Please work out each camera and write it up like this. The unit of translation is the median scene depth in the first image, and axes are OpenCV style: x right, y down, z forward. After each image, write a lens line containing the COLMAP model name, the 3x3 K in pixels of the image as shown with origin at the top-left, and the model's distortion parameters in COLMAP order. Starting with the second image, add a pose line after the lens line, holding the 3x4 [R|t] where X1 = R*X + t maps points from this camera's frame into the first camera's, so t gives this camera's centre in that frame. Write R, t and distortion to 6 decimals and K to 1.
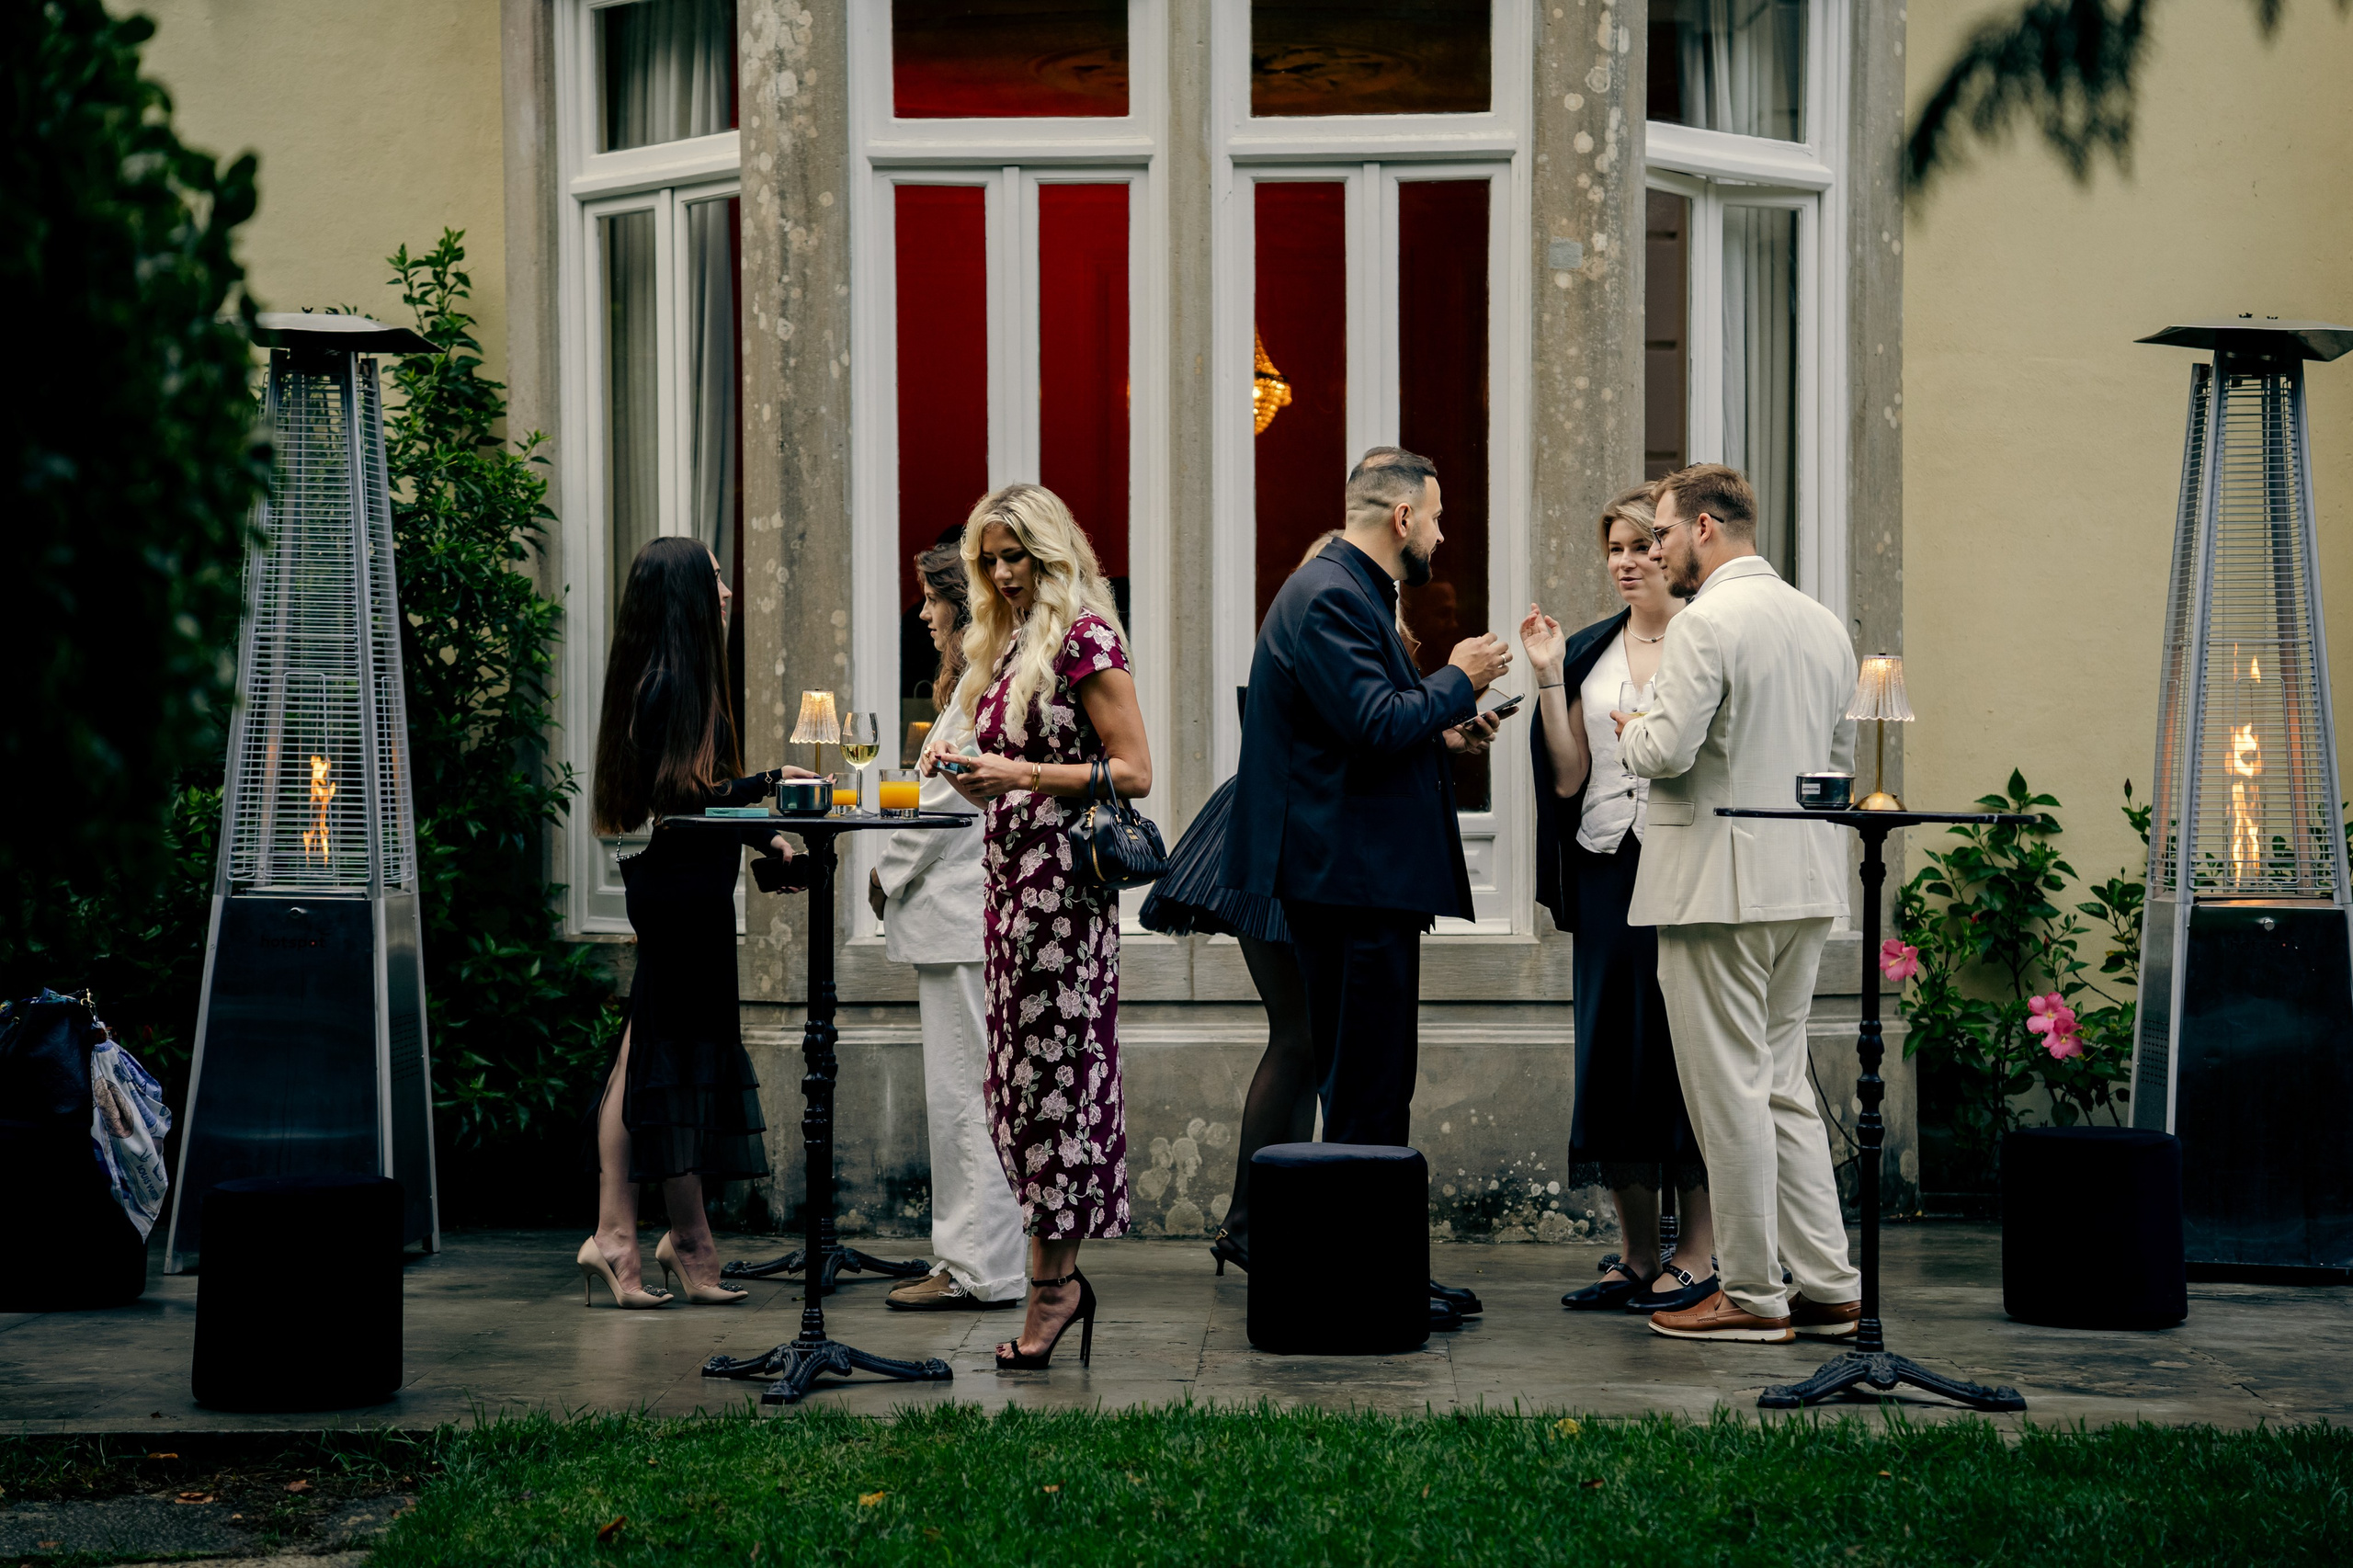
lens RADIAL K [[4949.6, 0, 1164.8], [0, 4949.6, 763.4], [0, 0, 1]] dist [0.556076, 0.000000]
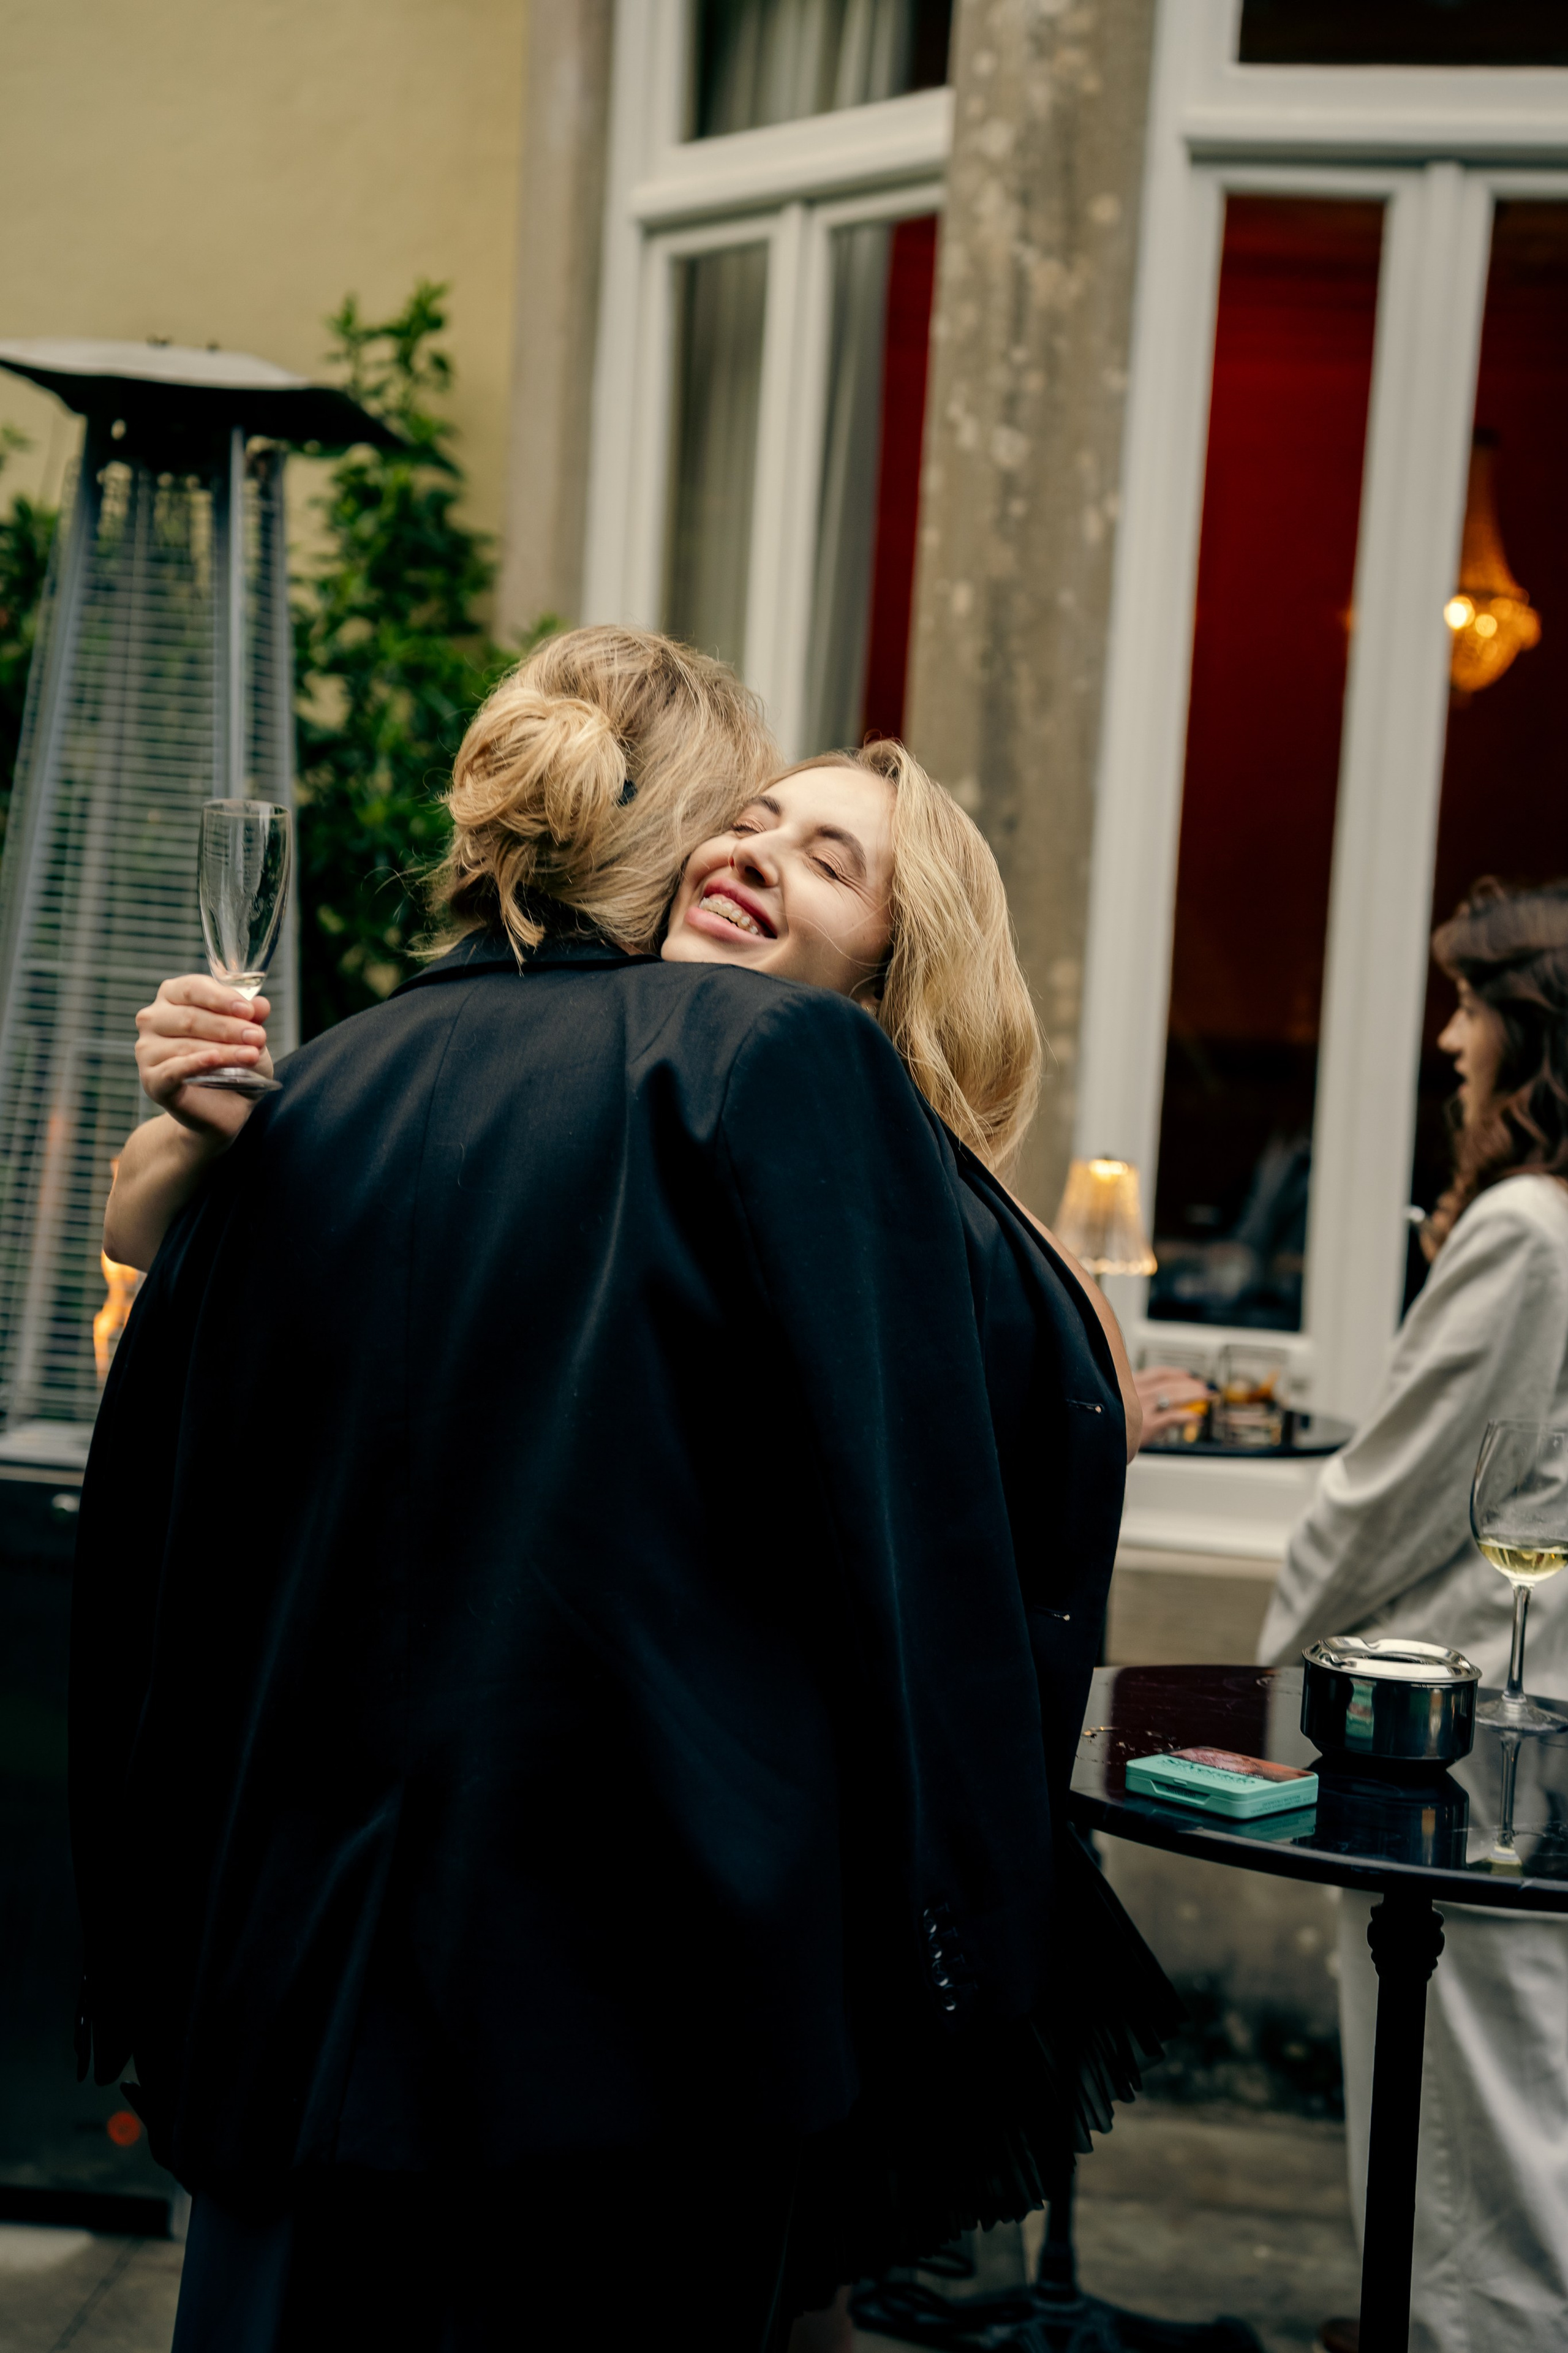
lens RADIAL K [[3741.5, 0, 735.1], [0, 3741.5, 1108.8], [0, 0, 1]] dist [0.354895, 0.000000]
pose [[0.996746, 0.067141, -0.044594, -0.082892], [-0.064945, 0.996686, 0.048988, -0.032458], [0.047736, -0.045932, 0.997803, 0.574489]]
